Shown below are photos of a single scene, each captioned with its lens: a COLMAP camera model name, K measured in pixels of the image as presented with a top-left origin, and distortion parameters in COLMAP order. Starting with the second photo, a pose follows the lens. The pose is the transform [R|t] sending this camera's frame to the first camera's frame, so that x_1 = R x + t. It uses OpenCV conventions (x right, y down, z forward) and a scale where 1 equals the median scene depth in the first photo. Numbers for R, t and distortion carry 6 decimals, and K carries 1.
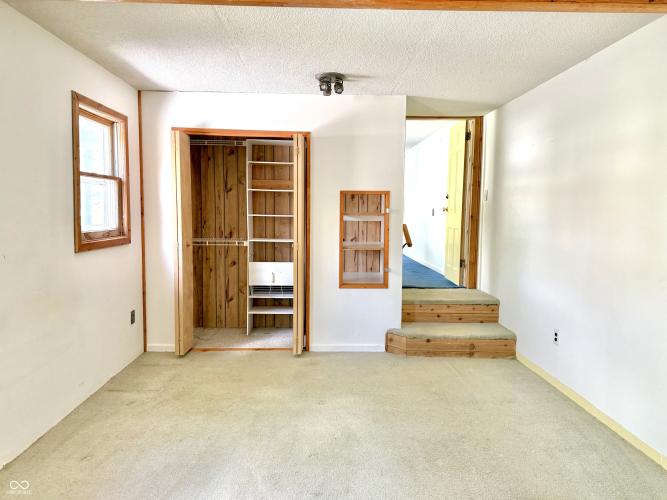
lens RADIAL K [[461.9, 0, 333.5], [0, 461.9, 243.7], [0, 0, 1]] dist [0.108204, -0.152230]
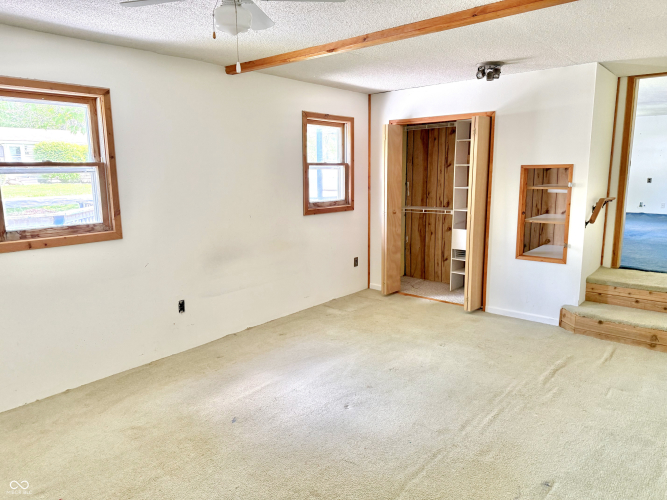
lens RADIAL K [[465.4, 0, 337.5], [0, 465.4, 251.1], [0, 0, 1]] dist [0.102546, -0.155765]
pose [[0.742222, 0.096307, -0.663197, 0.431114], [-0.031319, 0.993524, 0.109224, -0.026509], [0.669421, -0.060298, 0.740432, -0.072802]]
